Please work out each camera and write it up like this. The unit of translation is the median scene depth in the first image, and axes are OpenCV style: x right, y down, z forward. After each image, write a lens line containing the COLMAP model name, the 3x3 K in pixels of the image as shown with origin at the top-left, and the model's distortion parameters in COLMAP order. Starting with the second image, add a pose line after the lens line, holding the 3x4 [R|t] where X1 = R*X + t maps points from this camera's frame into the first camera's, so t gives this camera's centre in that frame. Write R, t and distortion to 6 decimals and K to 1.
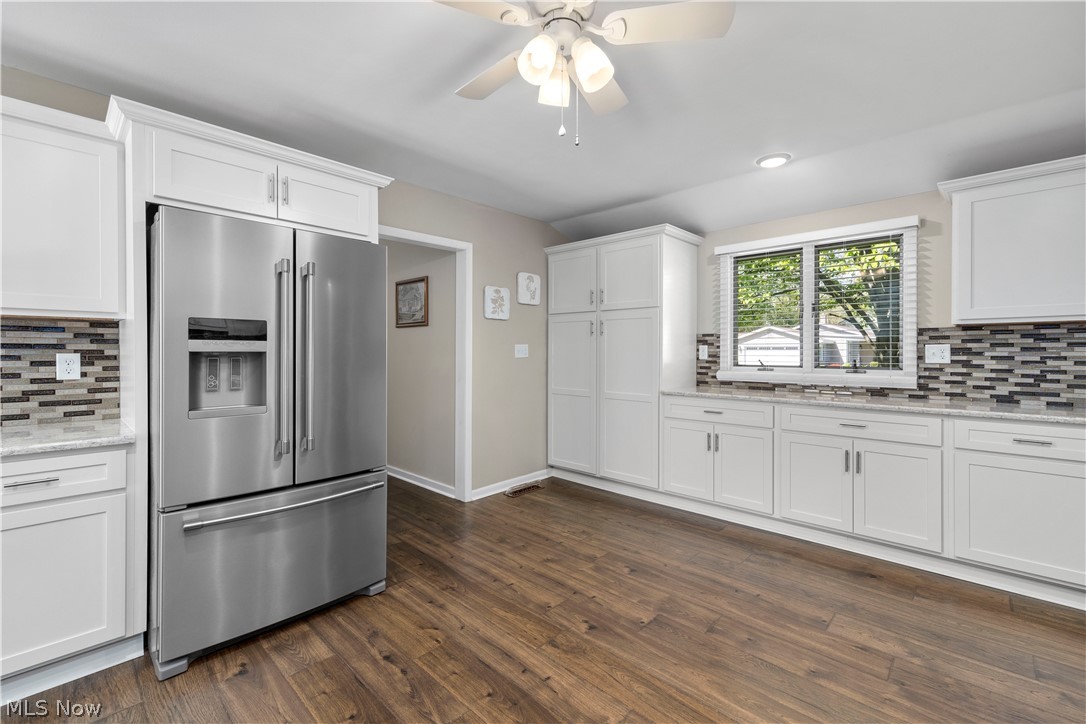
lens RADIAL K [[462.9, 0, 542.2], [0, 462.9, 351.6], [0, 0, 1]] dist [0.002765, -0.000184]
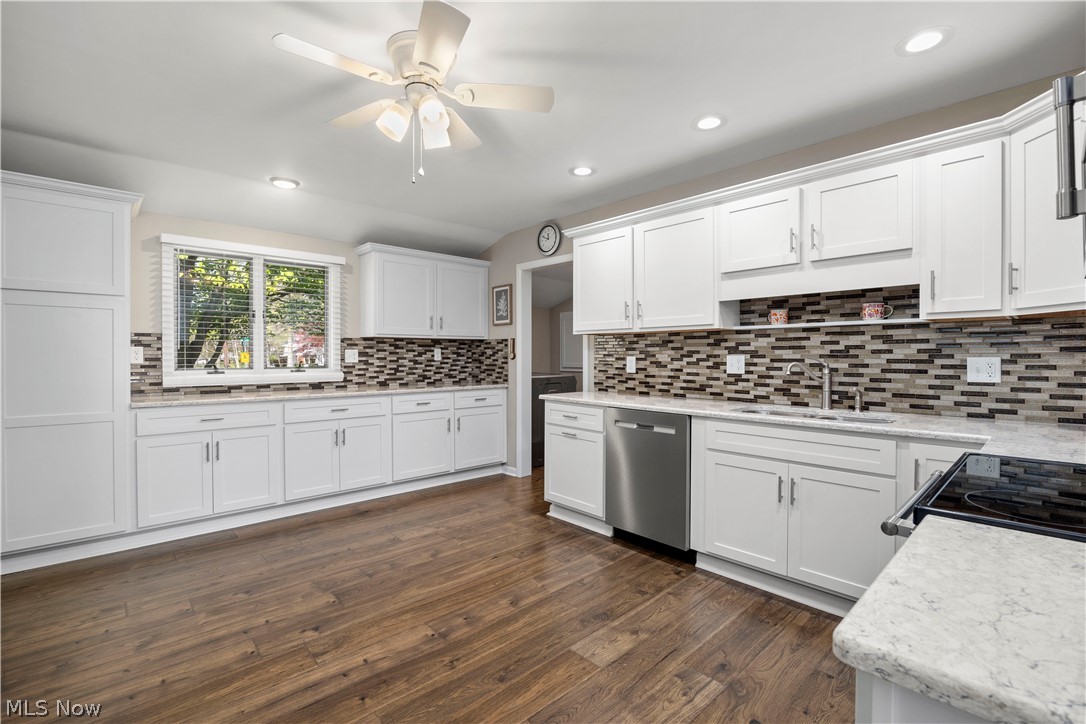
lens RADIAL K [[485.9, 0, 541.9], [0, 485.9, 357.1], [0, 0, 1]] dist [-0.010322, -0.000268]
pose [[0.066964, -0.004202, 0.997747, -0.699470], [-0.000822, 0.999991, 0.004266, 0.001260], [-0.997755, -0.001106, 0.066960, 0.342205]]
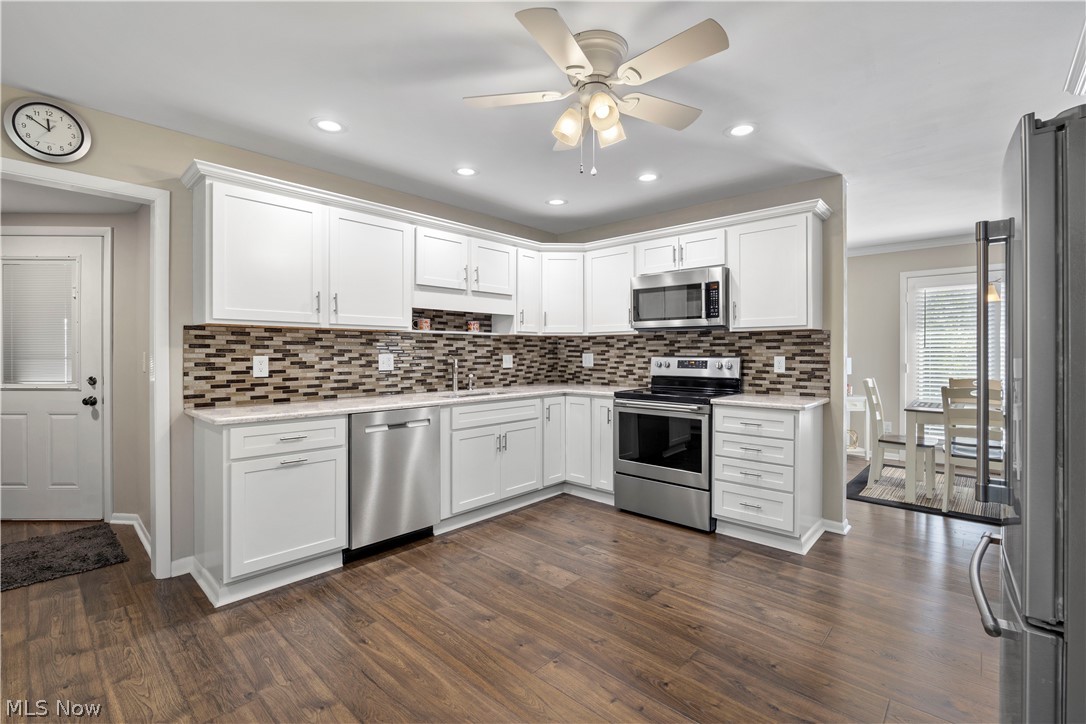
lens RADIAL K [[479.8, 0, 545.7], [0, 479.8, 351.4], [0, 0, 1]] dist [-0.011983, 0.000557]
pose [[-0.999867, 0.001026, -0.016270, 0.107268], [0.001094, 0.999991, -0.004187, -0.000309], [0.016265, -0.004204, -0.999859, 1.291708]]
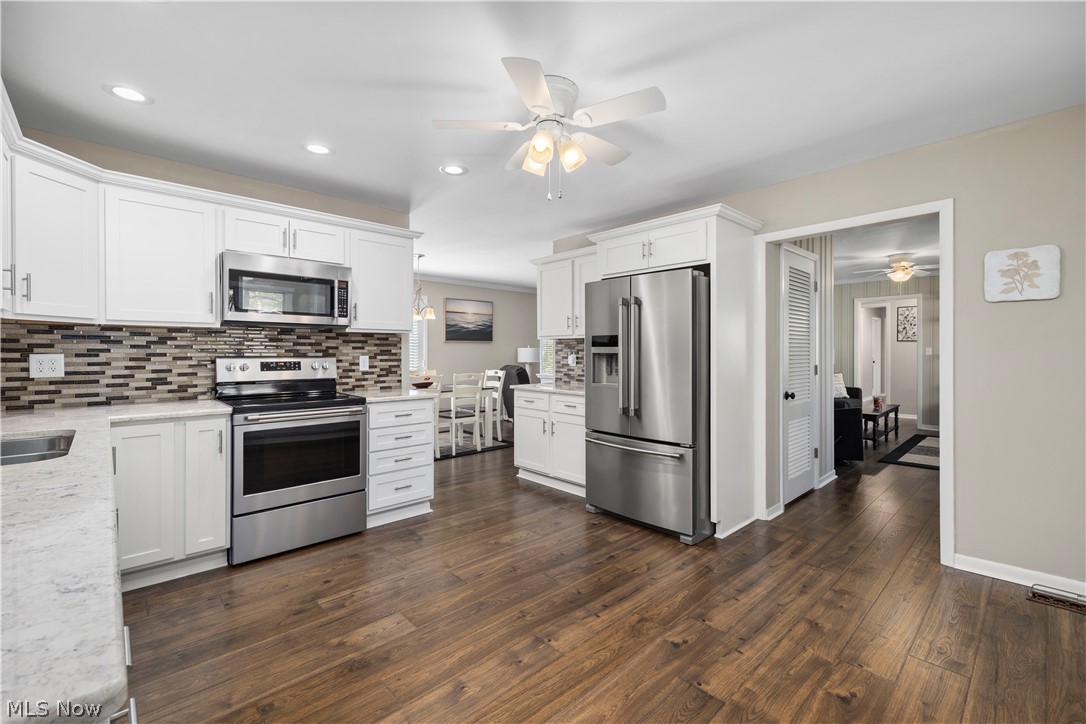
lens RADIAL K [[462.9, 0, 542.2], [0, 462.9, 351.6], [0, 0, 1]] dist [0.002765, -0.000184]
pose [[-0.059660, 0.000863, -0.998218, 0.829309], [0.001077, 0.999999, 0.000800, -0.004923], [0.998218, -0.001027, -0.059661, 0.607364]]
